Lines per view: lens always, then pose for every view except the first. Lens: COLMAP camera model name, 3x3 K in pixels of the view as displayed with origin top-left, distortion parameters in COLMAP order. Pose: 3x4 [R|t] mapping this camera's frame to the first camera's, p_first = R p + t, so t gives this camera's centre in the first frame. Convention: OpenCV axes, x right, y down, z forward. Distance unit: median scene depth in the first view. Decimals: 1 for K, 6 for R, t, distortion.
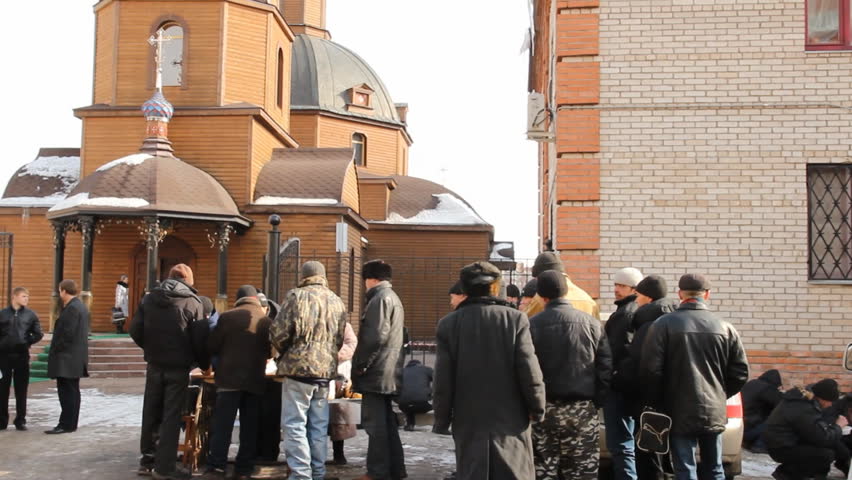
lens RADIAL K [[665.6, 0, 426.0], [0, 665.6, 240.0], [0, 0, 1]] dist [0.000885, -0.000277]
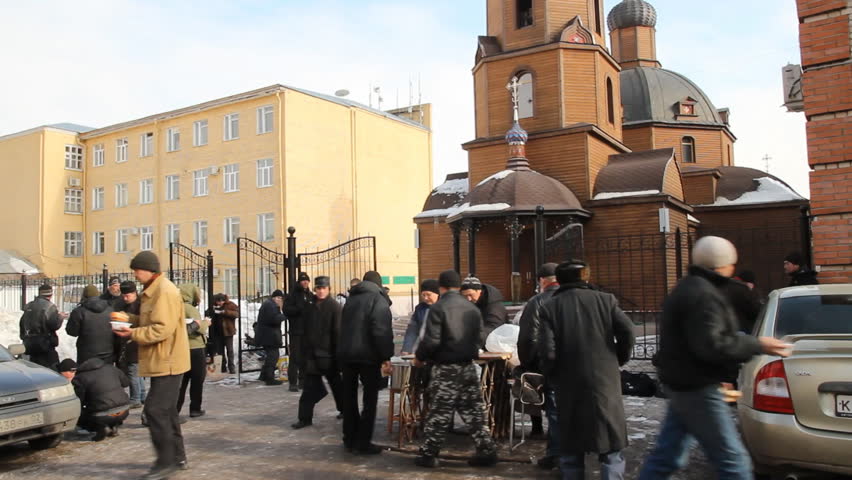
lens RADIAL K [[597.2, 0, 426.0], [0, 597.2, 240.0], [0, 0, 1]] dist [-0.099982, 0.071090]
pose [[0.920847, -0.068002, -0.383949, -0.126140], [0.076934, 0.997005, 0.007934, -0.010358], [0.382259, -0.036845, 0.923320, -0.194697]]
